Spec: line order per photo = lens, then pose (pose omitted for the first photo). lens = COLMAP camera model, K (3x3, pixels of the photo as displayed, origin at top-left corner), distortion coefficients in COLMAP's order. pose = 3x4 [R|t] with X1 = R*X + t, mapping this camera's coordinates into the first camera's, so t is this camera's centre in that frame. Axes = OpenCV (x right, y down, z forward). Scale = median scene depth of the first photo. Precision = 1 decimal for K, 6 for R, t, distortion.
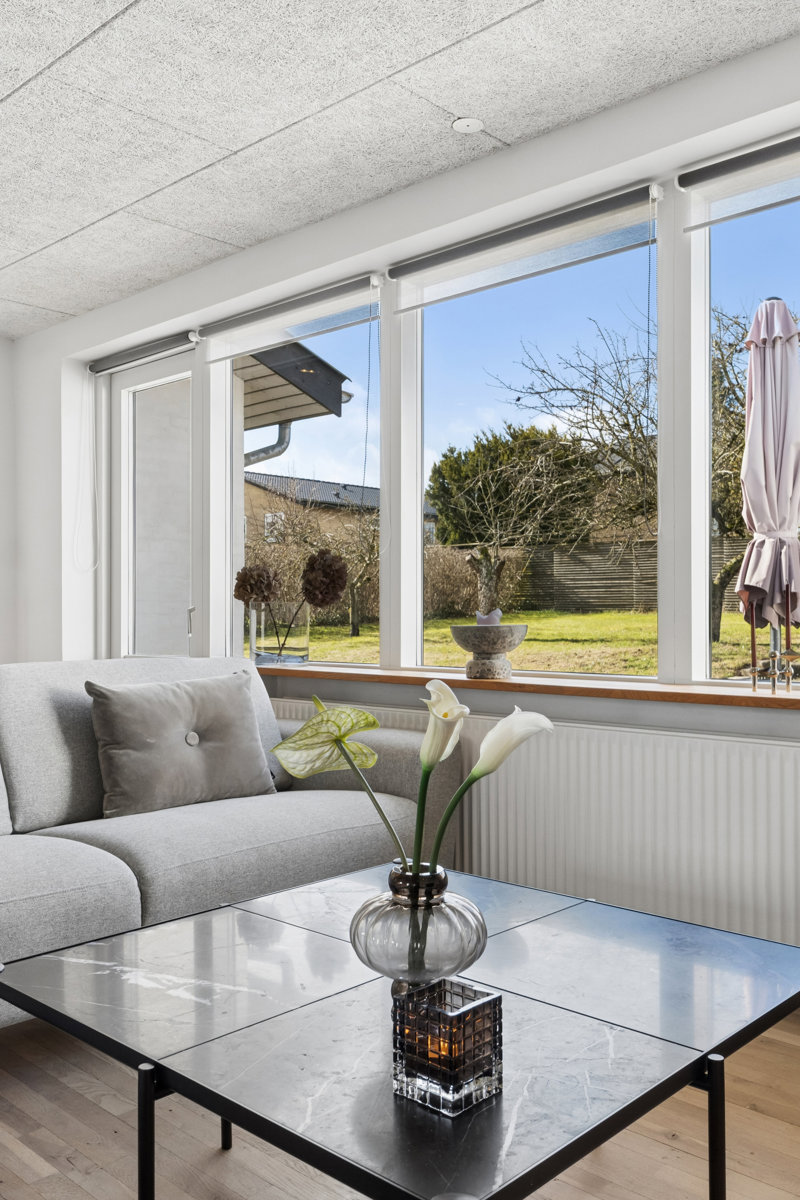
lens RADIAL K [[1021.6, 0, 400.0], [0, 1021.6, 600.0], [0, 0, 1]] dist [0.003941, 0.003135]
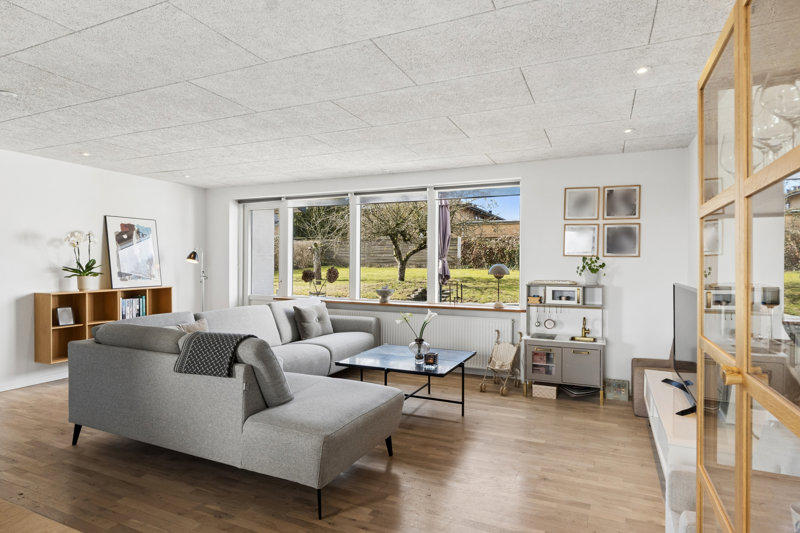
lens RADIAL K [[462.4, 0, 400.0], [0, 462.4, 266.5], [0, 0, 1]] dist [0.000228, 0.001149]
pose [[0.939146, 0.005045, 0.343482, -0.526907], [-0.015357, 0.999509, 0.027310, -0.127034], [-0.343176, -0.030923, 0.938762, -0.793706]]
